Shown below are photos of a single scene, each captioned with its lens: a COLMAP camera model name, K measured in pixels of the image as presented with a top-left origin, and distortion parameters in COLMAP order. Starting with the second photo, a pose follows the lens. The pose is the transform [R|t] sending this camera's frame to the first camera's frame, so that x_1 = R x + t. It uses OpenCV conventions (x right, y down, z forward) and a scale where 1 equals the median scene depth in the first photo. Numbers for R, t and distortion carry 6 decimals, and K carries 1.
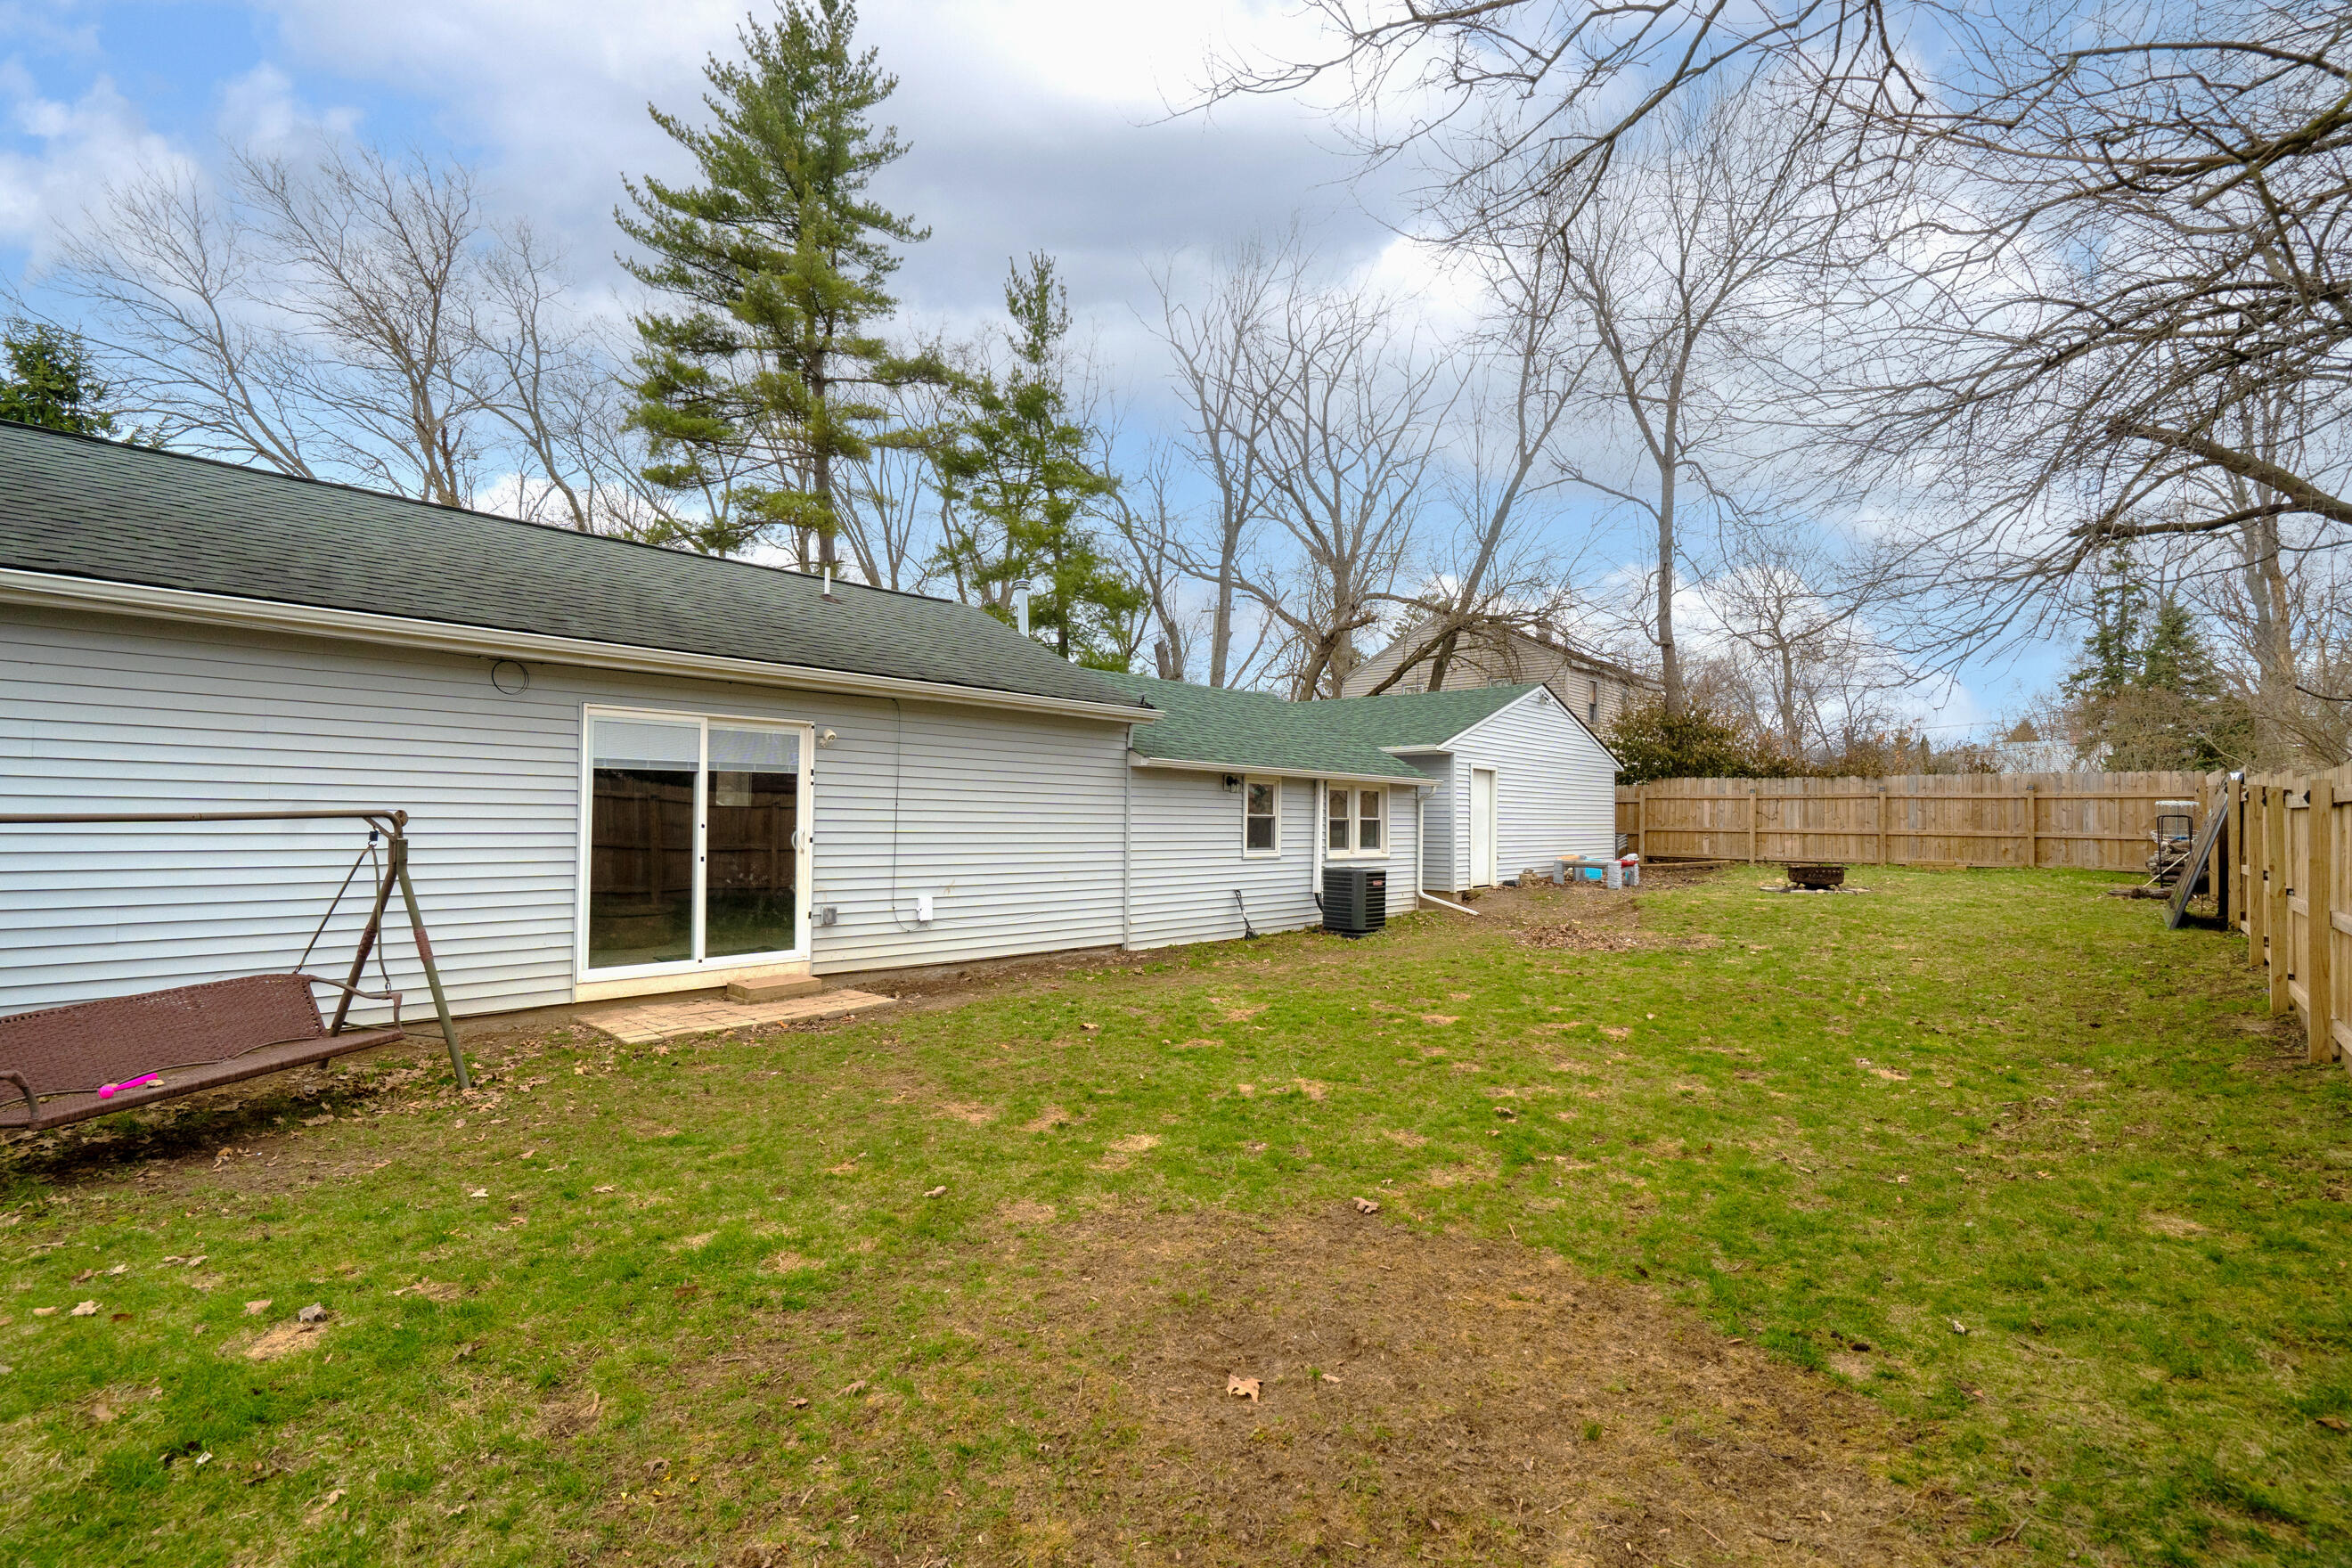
lens RADIAL K [[1069.0, 0, 1142.0], [0, 1069.0, 813.0], [0, 0, 1]] dist [-0.000831, -0.000026]
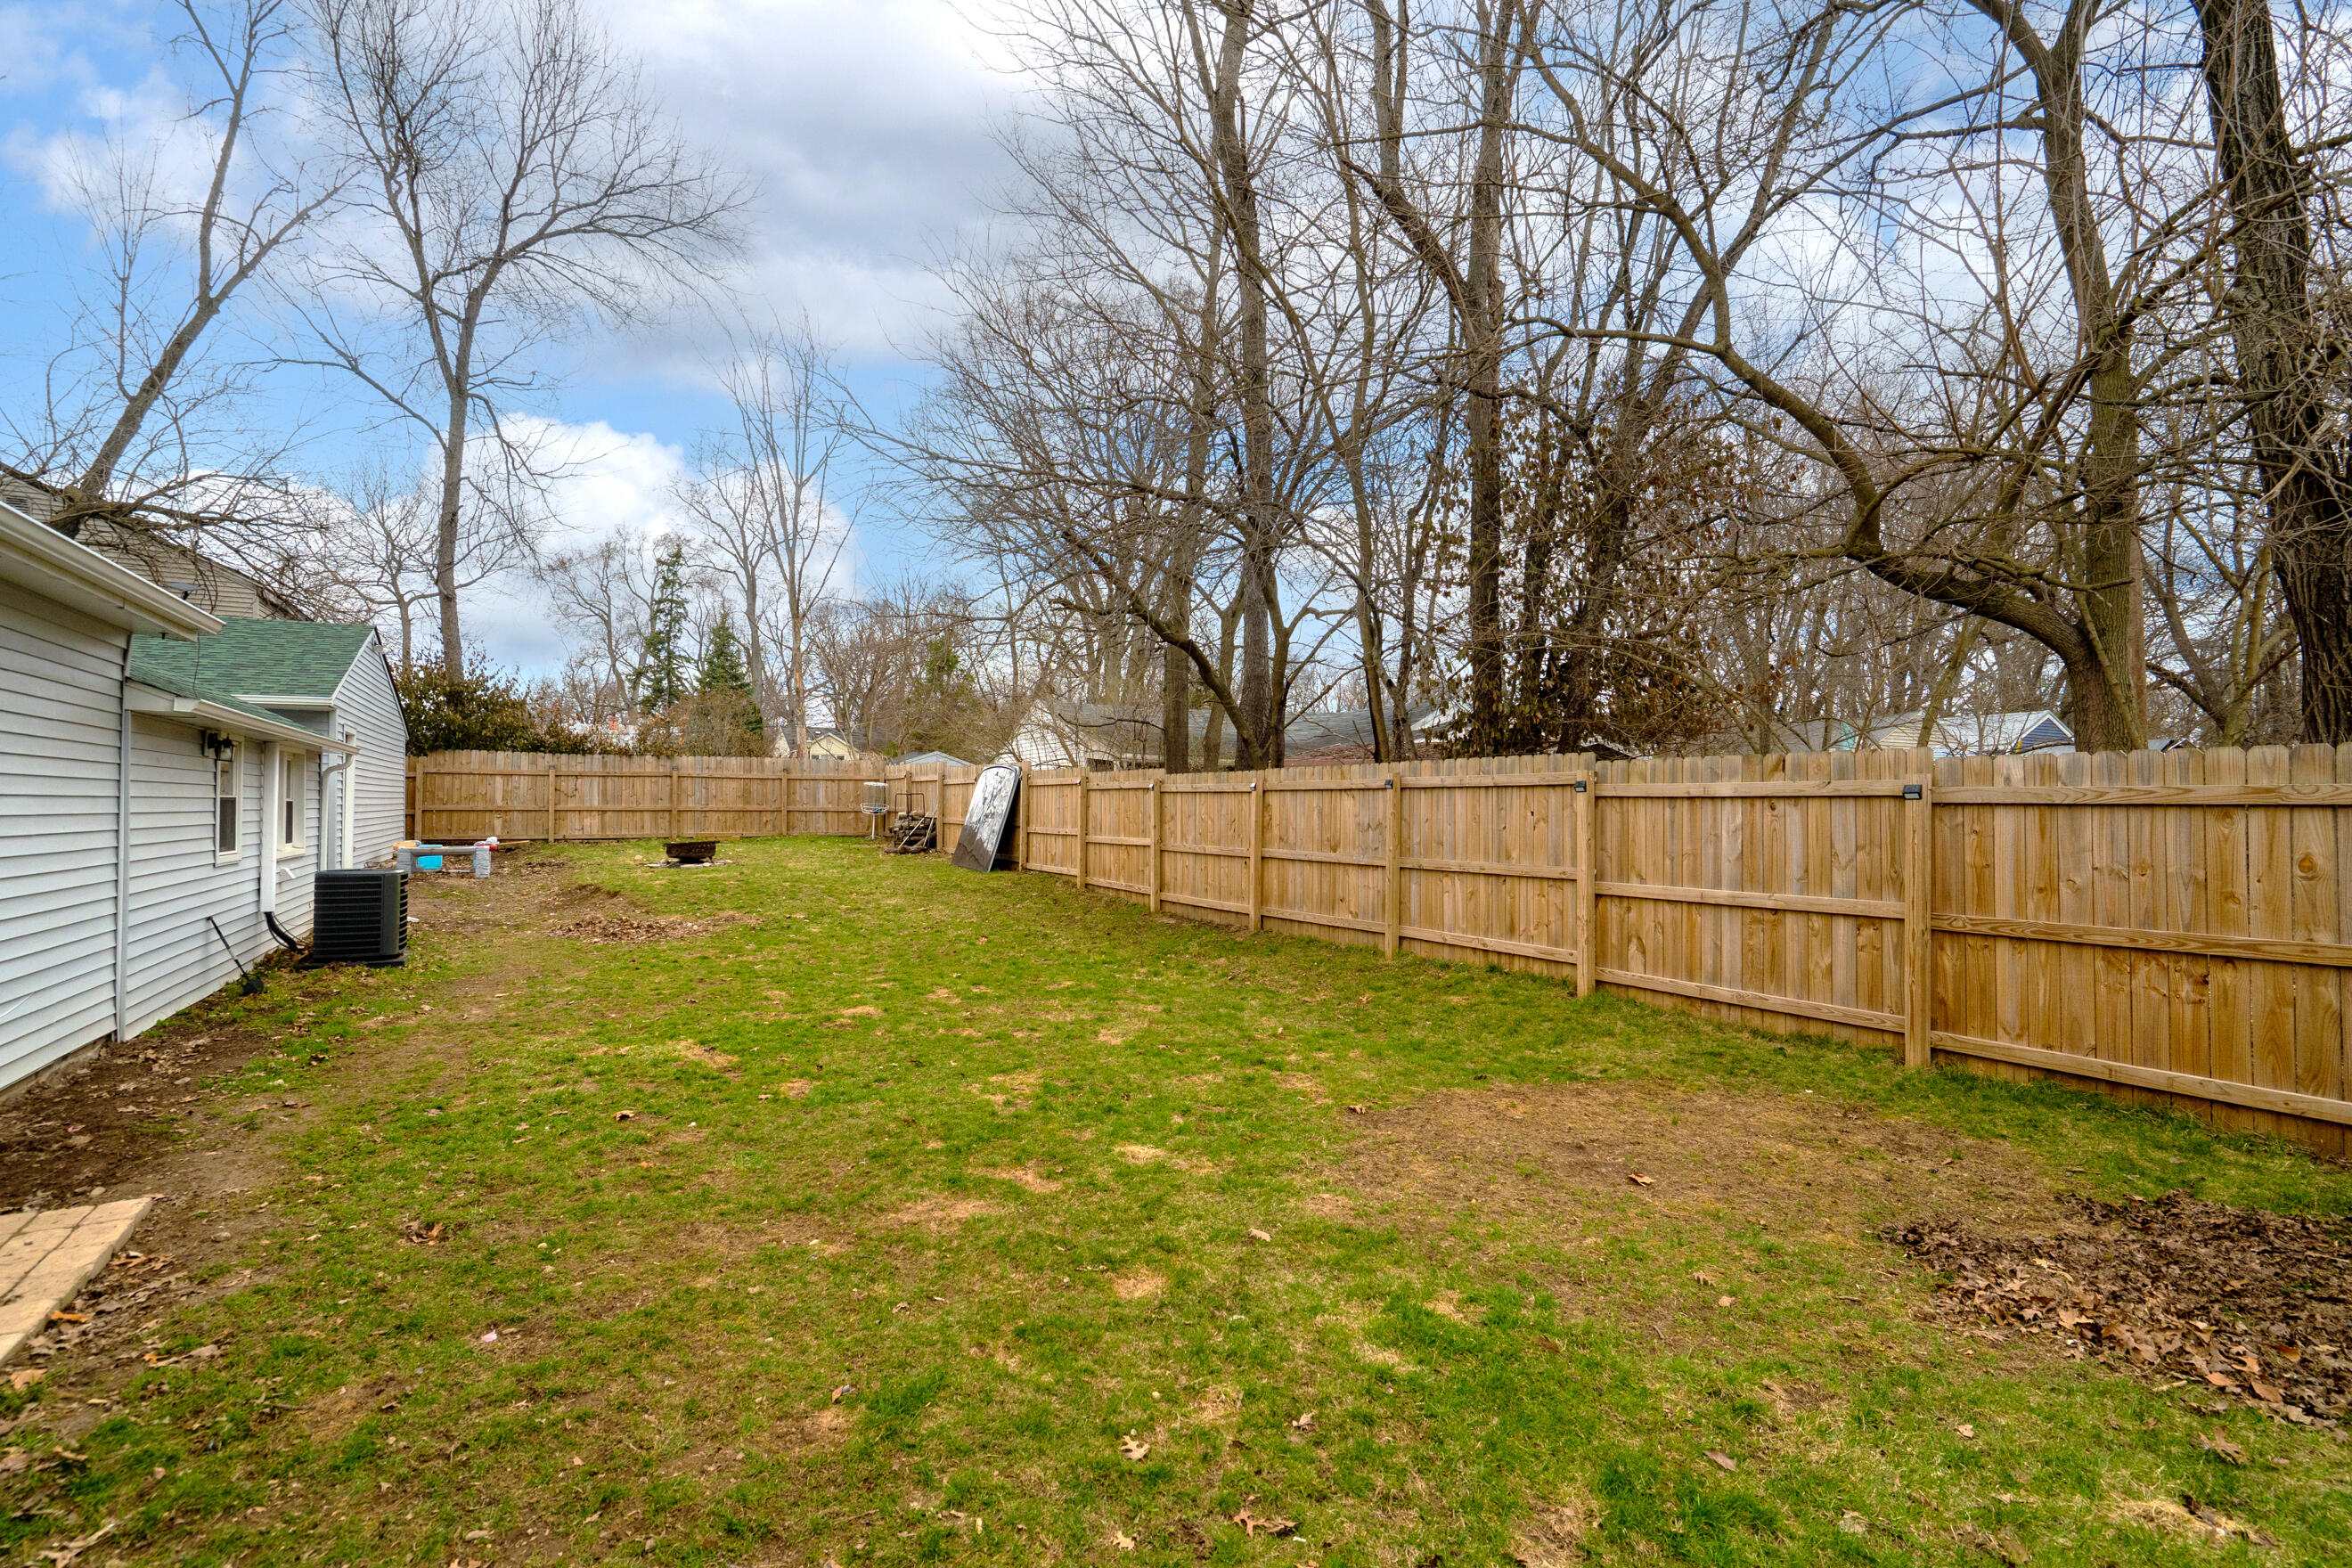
lens RADIAL K [[1084.9, 0, 1237.4], [0, 1084.9, 793.6], [0, 0, 1]] dist [-0.000369, 0.000003]
pose [[0.265302, -0.001715, 0.964164, -0.747515], [-0.004263, 0.999987, 0.002952, -0.008147], [-0.964156, -0.004894, 0.265292, 0.552828]]
